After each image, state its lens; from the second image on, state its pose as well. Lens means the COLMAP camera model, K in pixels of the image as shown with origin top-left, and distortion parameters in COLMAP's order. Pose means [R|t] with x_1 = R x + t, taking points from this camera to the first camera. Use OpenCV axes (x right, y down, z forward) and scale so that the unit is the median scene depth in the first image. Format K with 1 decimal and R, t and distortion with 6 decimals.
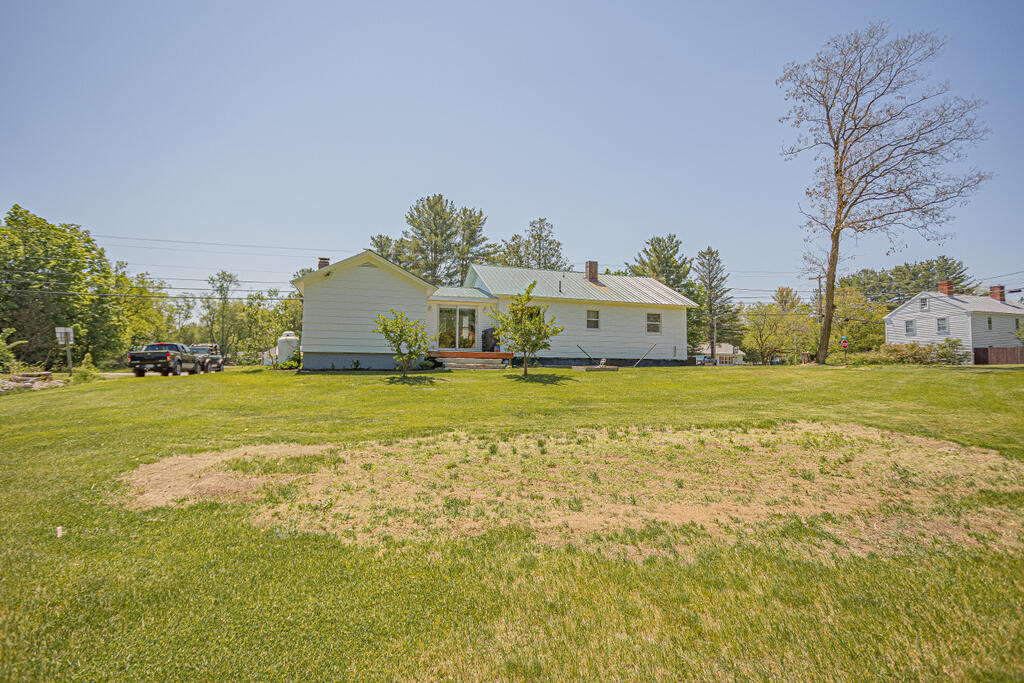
lens RADIAL K [[491.8, 0, 512.1], [0, 491.8, 340.6], [0, 0, 1]] dist [-0.018063, 0.003675]
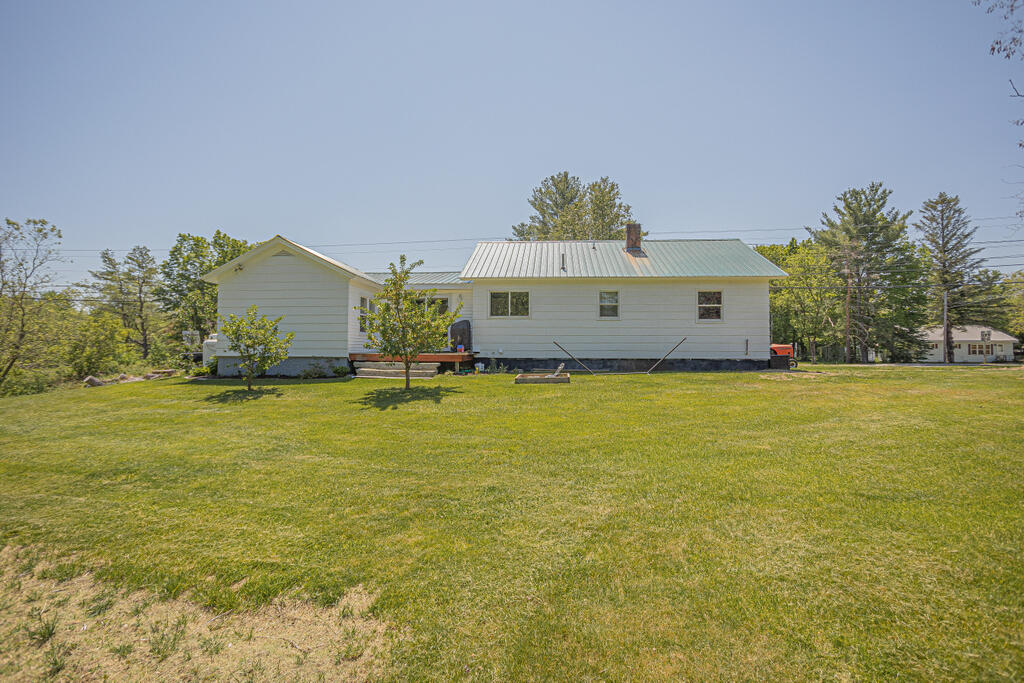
lens RADIAL K [[491.8, 0, 511.7], [0, 491.8, 344.1], [0, 0, 1]] dist [-0.018063, 0.003675]
pose [[0.920172, -0.011856, -0.391335, 0.101985], [0.023721, 0.999393, 0.025497, -0.002147], [0.390795, -0.032745, 0.919895, 0.091387]]
